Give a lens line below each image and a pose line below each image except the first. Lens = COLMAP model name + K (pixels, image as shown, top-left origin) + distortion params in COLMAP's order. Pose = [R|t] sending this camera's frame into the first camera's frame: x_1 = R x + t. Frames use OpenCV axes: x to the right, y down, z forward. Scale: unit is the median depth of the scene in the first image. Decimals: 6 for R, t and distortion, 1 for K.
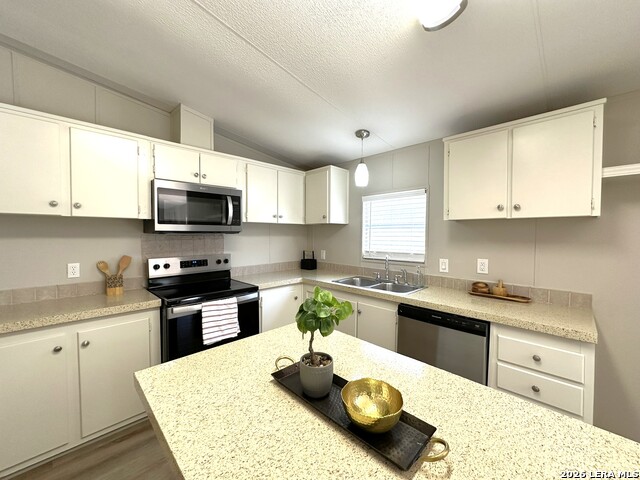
lens RADIAL K [[257.8, 0, 319.9], [0, 257.8, 239.5], [0, 0, 1]] dist [-0.003269, 0.000081]
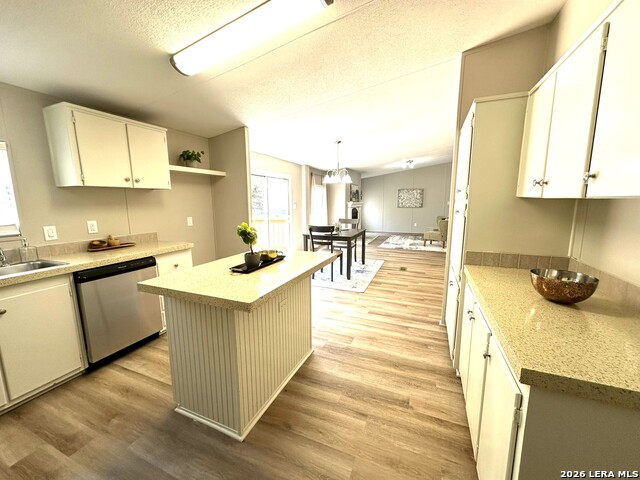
lens RADIAL K [[257.8, 0, 319.9], [0, 257.8, 239.5], [0, 0, 1]] dist [-0.003269, 0.000081]
pose [[-0.368005, -0.146510, 0.918209, -1.683965], [0.030544, 0.985071, 0.169420, -0.013043], [-0.929322, 0.090393, -0.358036, 0.922051]]
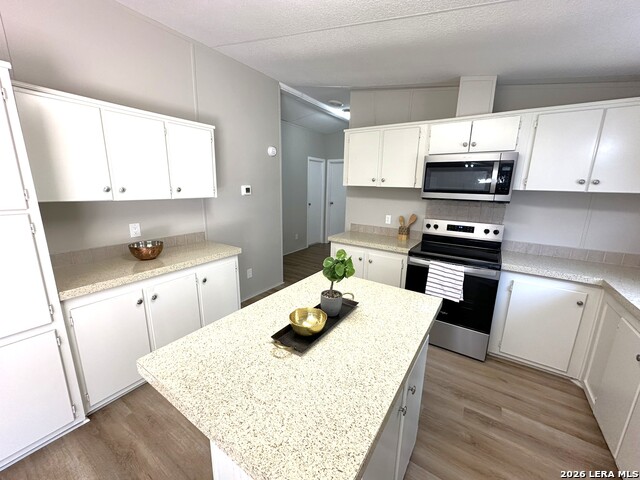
lens RADIAL K [[257.8, 0, 319.9], [0, 257.8, 240.0], [0, 0, 1]] dist [-0.003269, 0.000081]
pose [[0.186096, 0.207965, -0.960270, 0.493863], [-0.046051, 0.978115, 0.202905, -0.057296], [0.981452, 0.006461, 0.191600, 0.225295]]
